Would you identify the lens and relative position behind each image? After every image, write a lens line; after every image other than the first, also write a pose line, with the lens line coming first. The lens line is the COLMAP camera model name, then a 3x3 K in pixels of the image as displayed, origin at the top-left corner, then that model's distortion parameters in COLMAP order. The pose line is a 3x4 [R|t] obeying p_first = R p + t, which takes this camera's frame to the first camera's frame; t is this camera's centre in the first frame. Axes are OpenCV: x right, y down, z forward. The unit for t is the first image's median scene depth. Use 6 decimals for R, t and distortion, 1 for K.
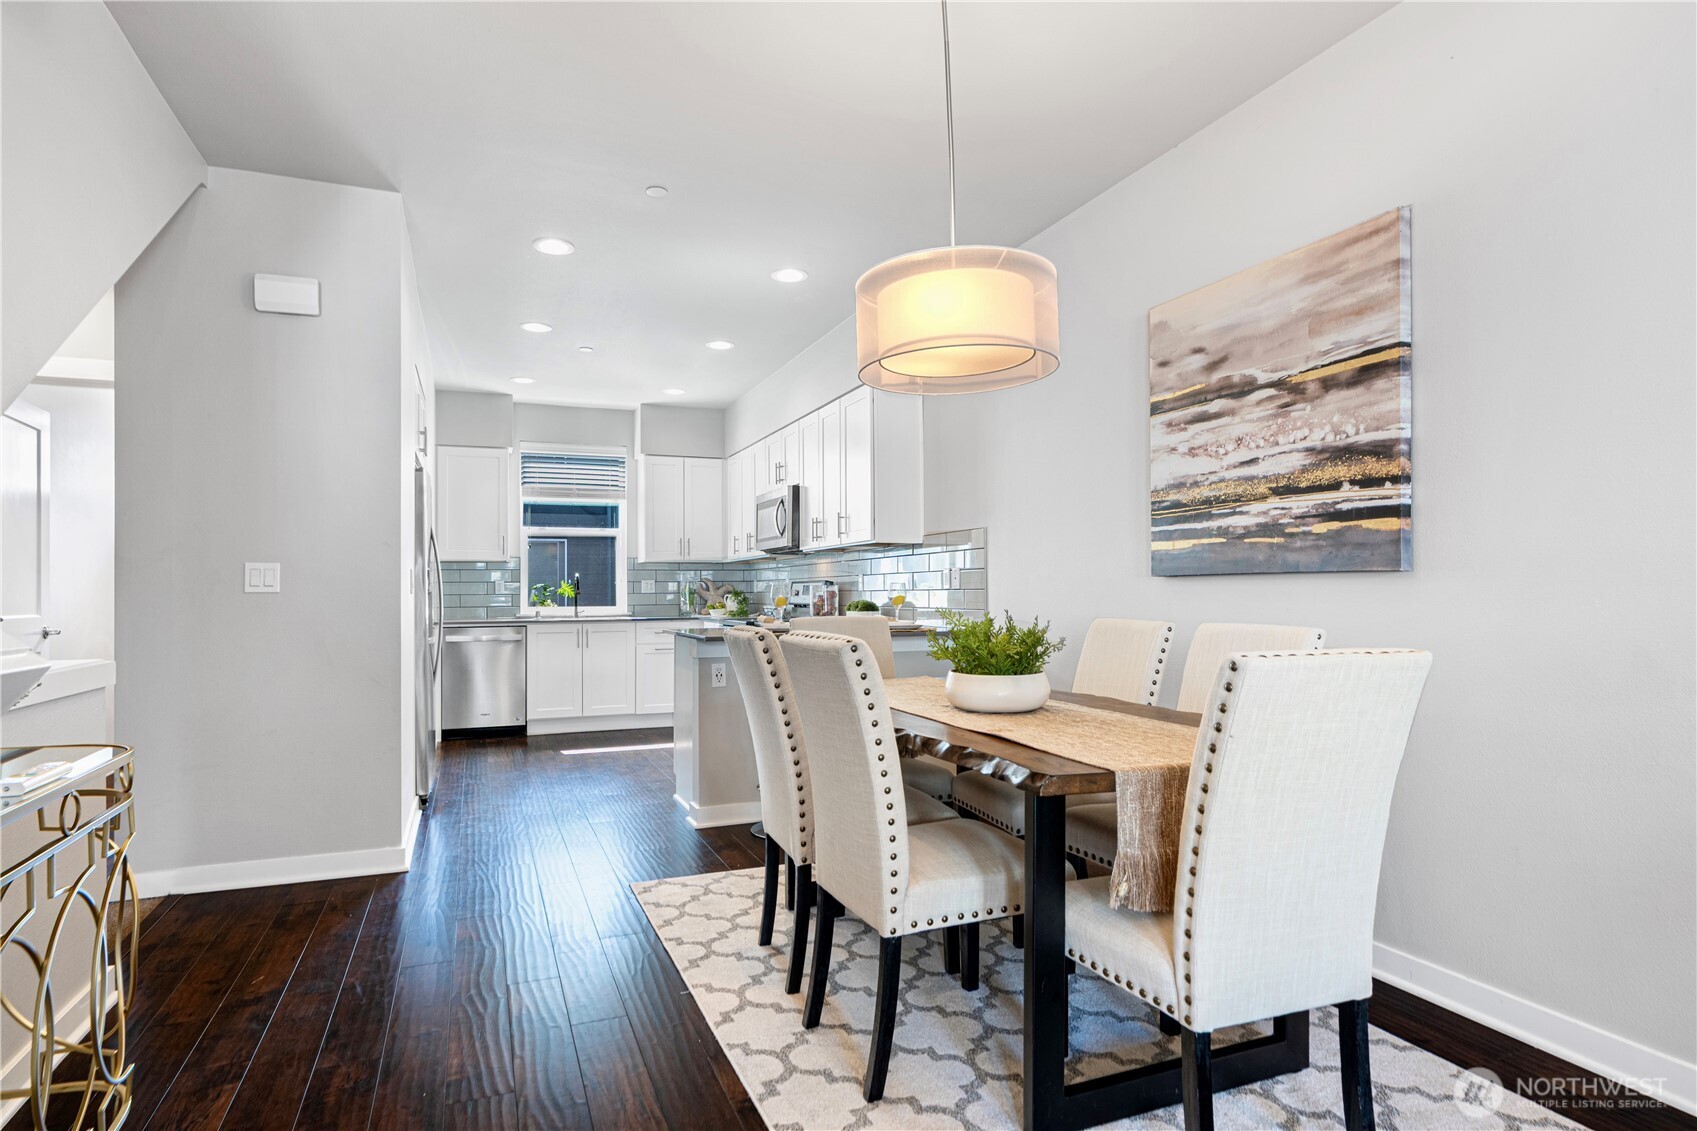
lens RADIAL K [[919.2, 0, 851.1], [0, 919.2, 578.3], [0, 0, 1]] dist [-0.007536, -0.000444]
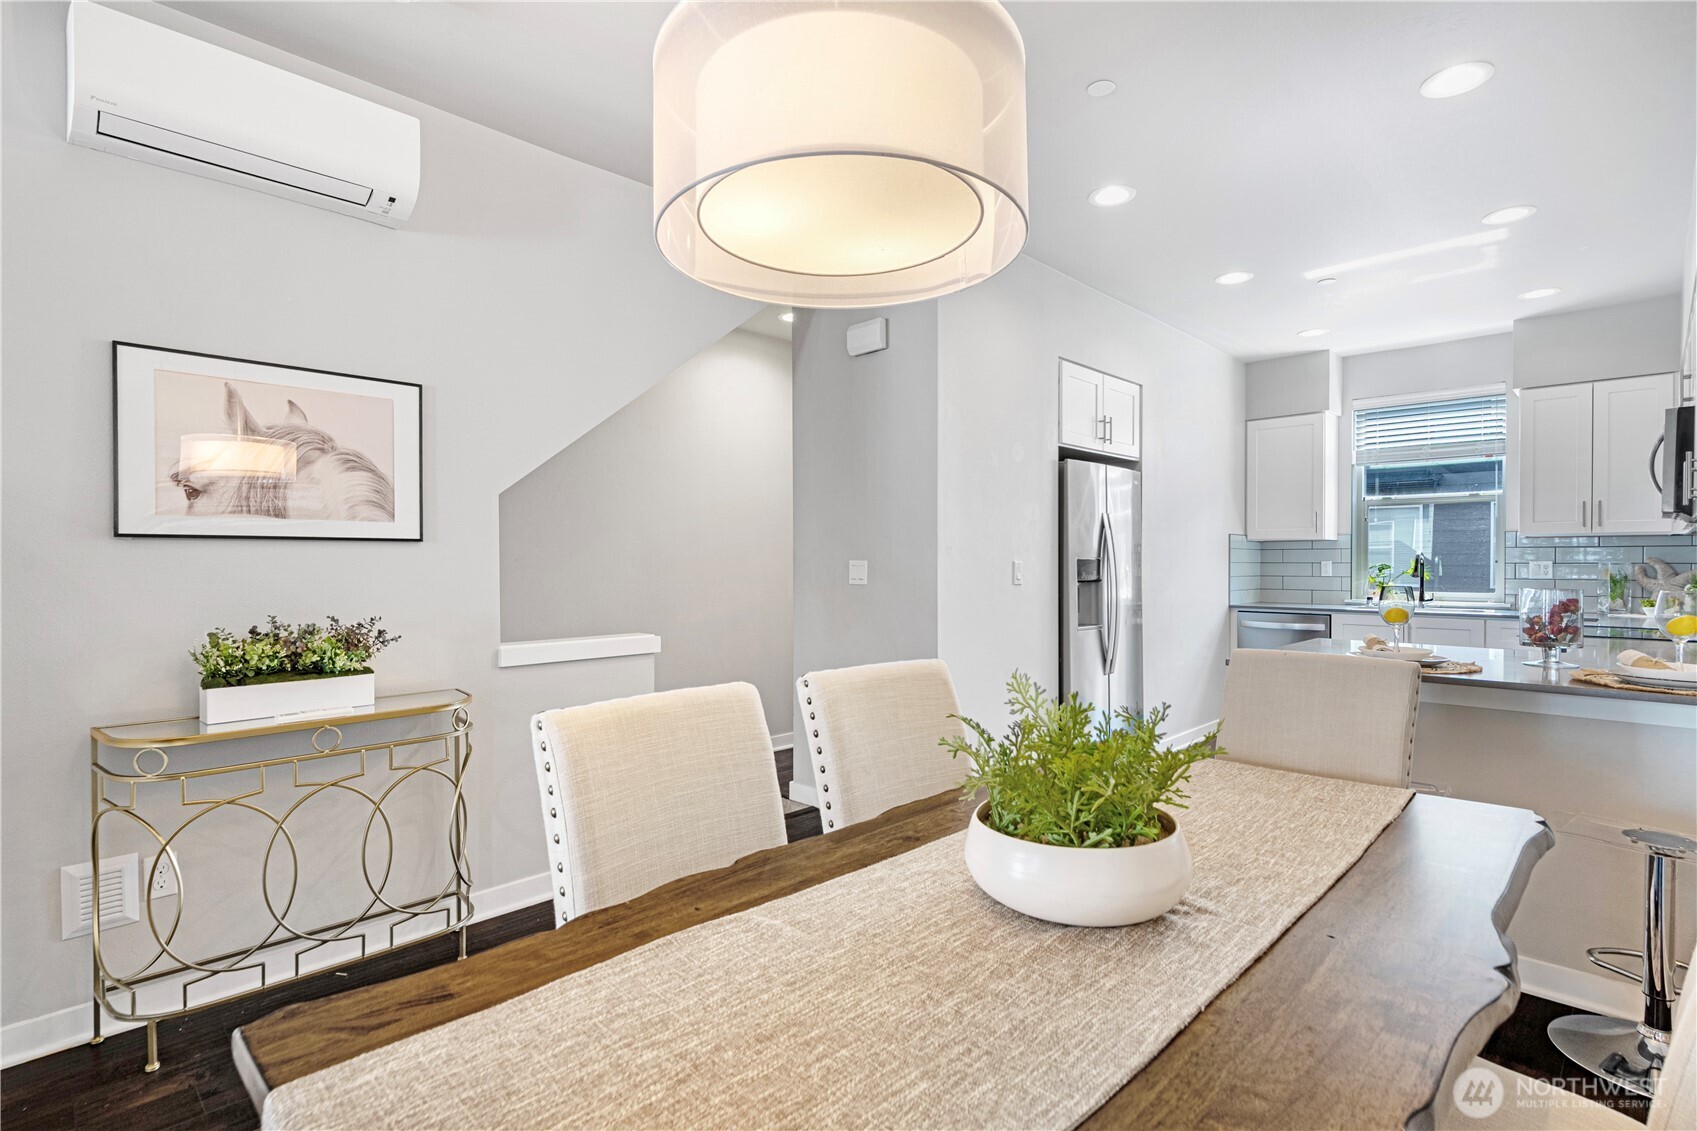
lens RADIAL K [[813.1, 0, 855.4], [0, 813.1, 565.8], [0, 0, 1]] dist [-0.003071, 0.000620]
pose [[0.392121, 0.011968, -0.919836, 0.394044], [0.013625, 0.999730, 0.018815, -0.033661], [0.919813, -0.019911, 0.391853, 0.622182]]
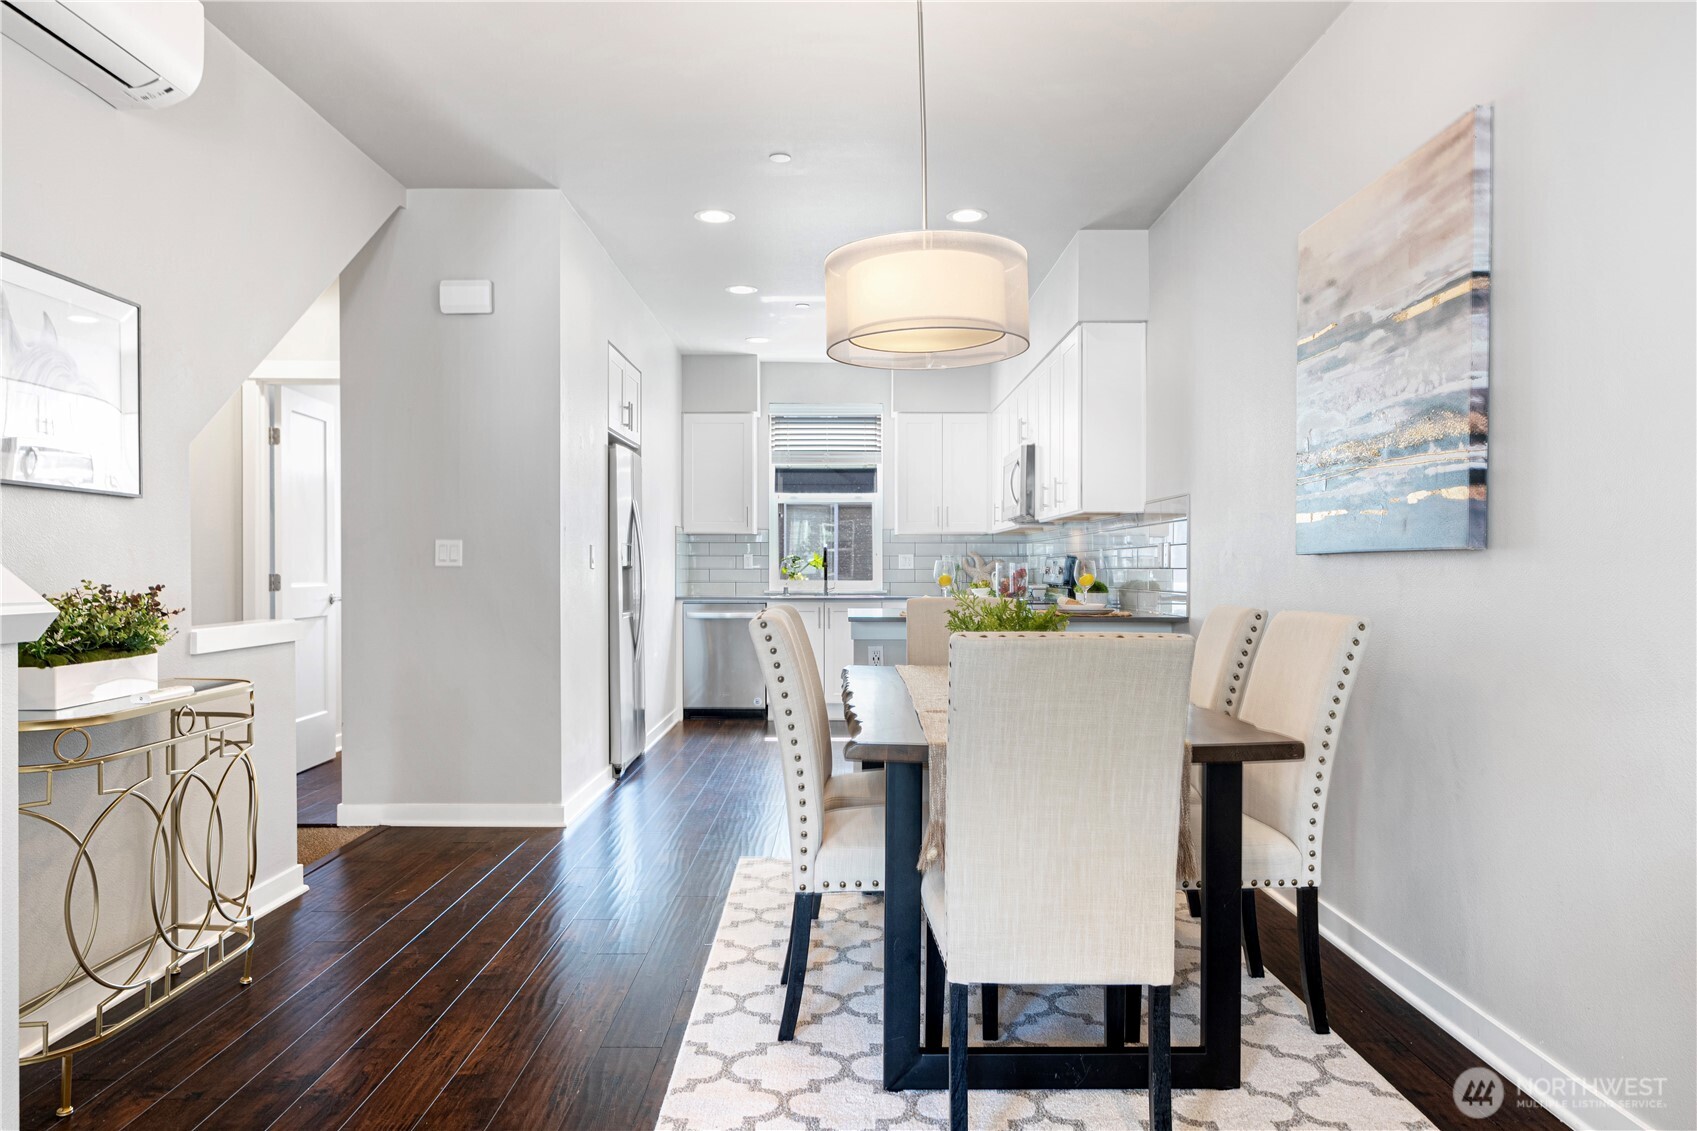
lens RADIAL K [[1158.5, 0, 846.4], [0, 1158.5, 574.0], [0, 0, 1]] dist [-0.009585, 0.007252]
pose [[0.927123, 0.009417, -0.374639, 0.359173], [-0.001412, 0.999765, 0.021635, -0.006726], [0.374755, -0.019529, 0.926918, -0.136968]]
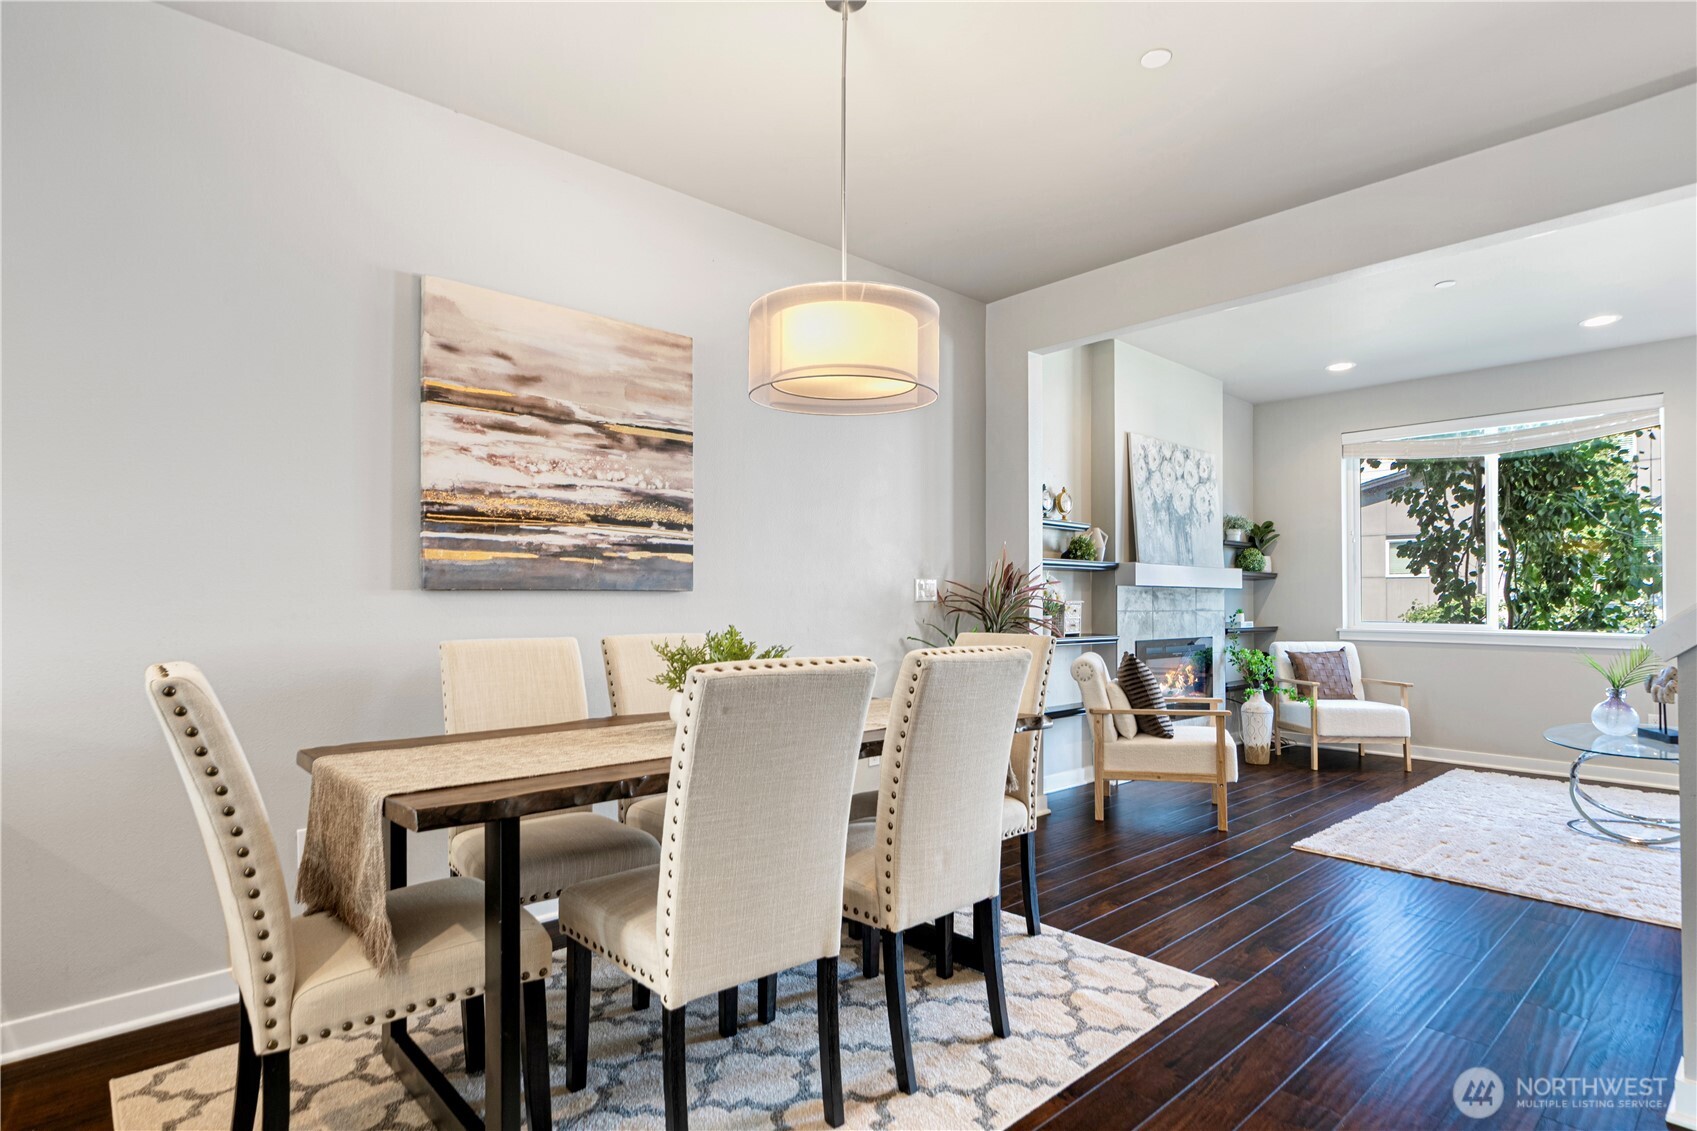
lens RADIAL K [[880.4, 0, 834.6], [0, 880.4, 583.0], [0, 0, 1]] dist [-0.013893, 0.000433]
pose [[-0.349054, 0.018640, 0.936917, -0.588724], [-0.014235, 0.999581, -0.025190, 0.007479], [-0.936995, -0.022130, -0.348642, 0.971685]]
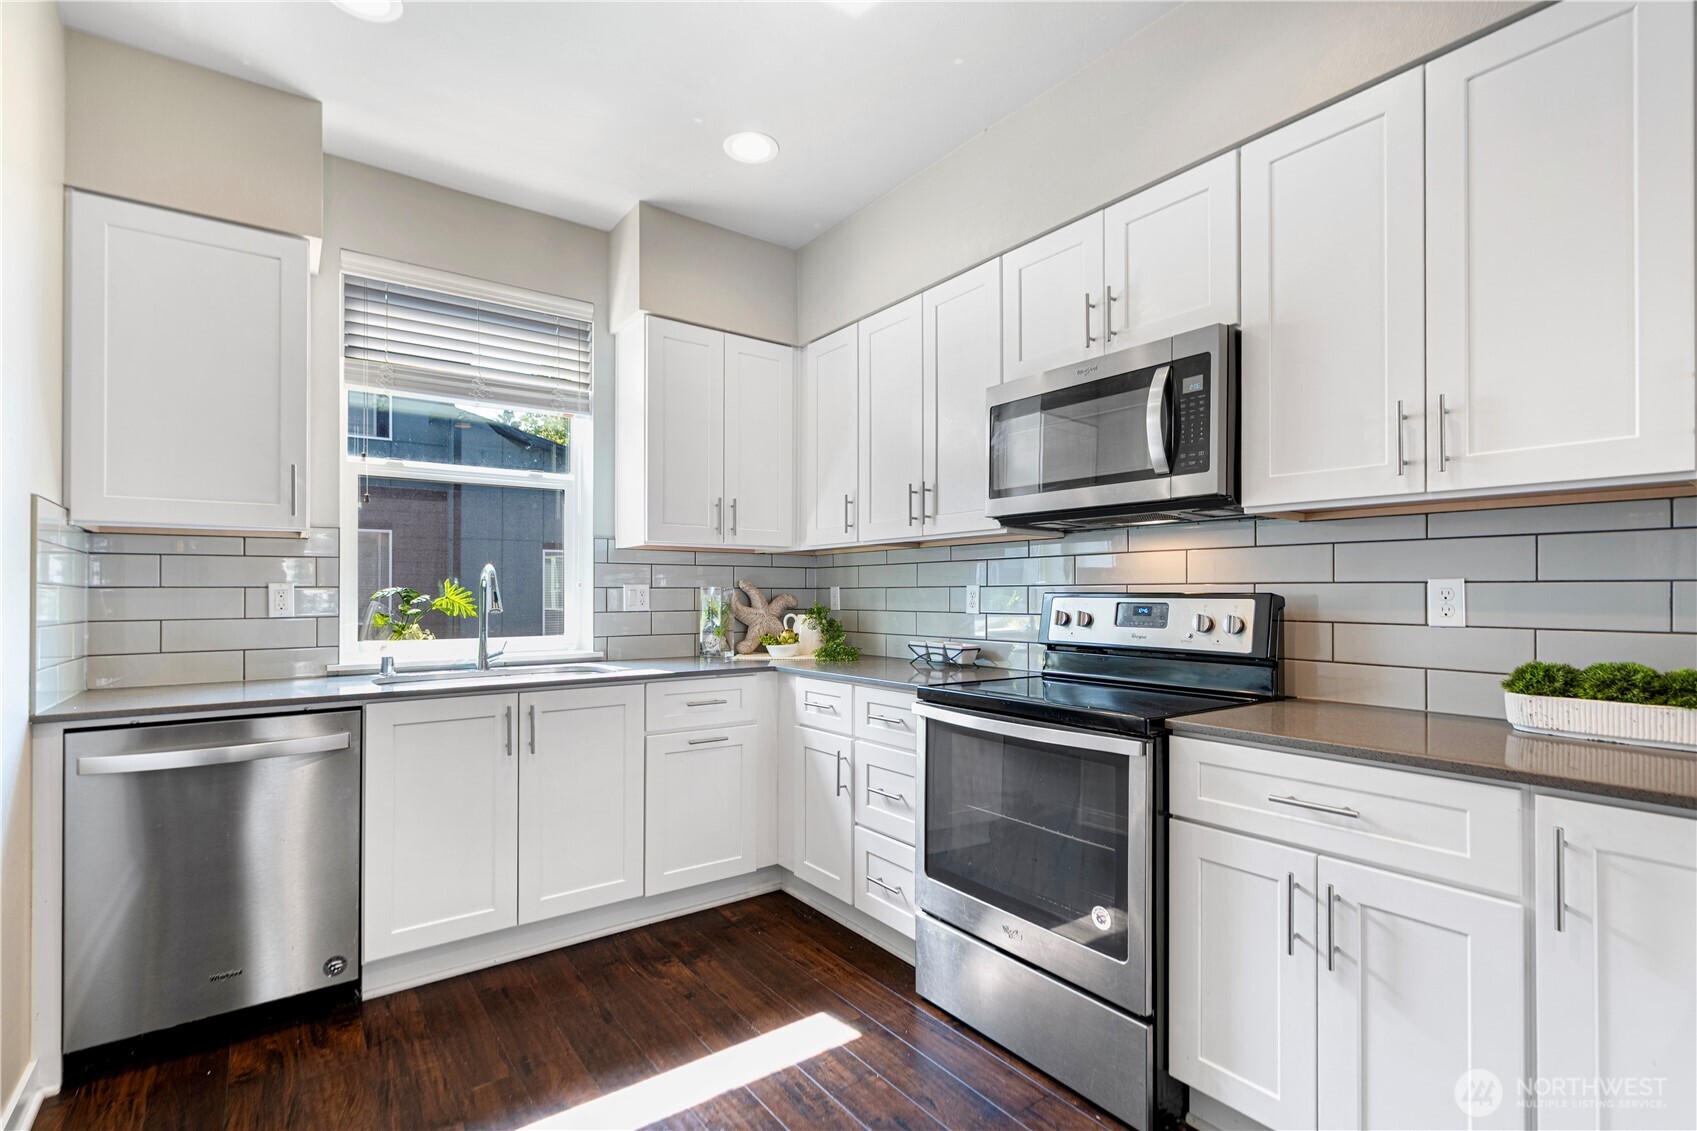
lens RADIAL K [[778.6, 0, 855.6], [0, 778.6, 586.9], [0, 0, 1]] dist [-0.000014, 0.000304]
pose [[0.967854, 0.008207, 0.251378, -0.531846], [-0.010034, 0.999932, 0.005989, -0.000961], [-0.251312, -0.008319, 0.967870, 1.429068]]
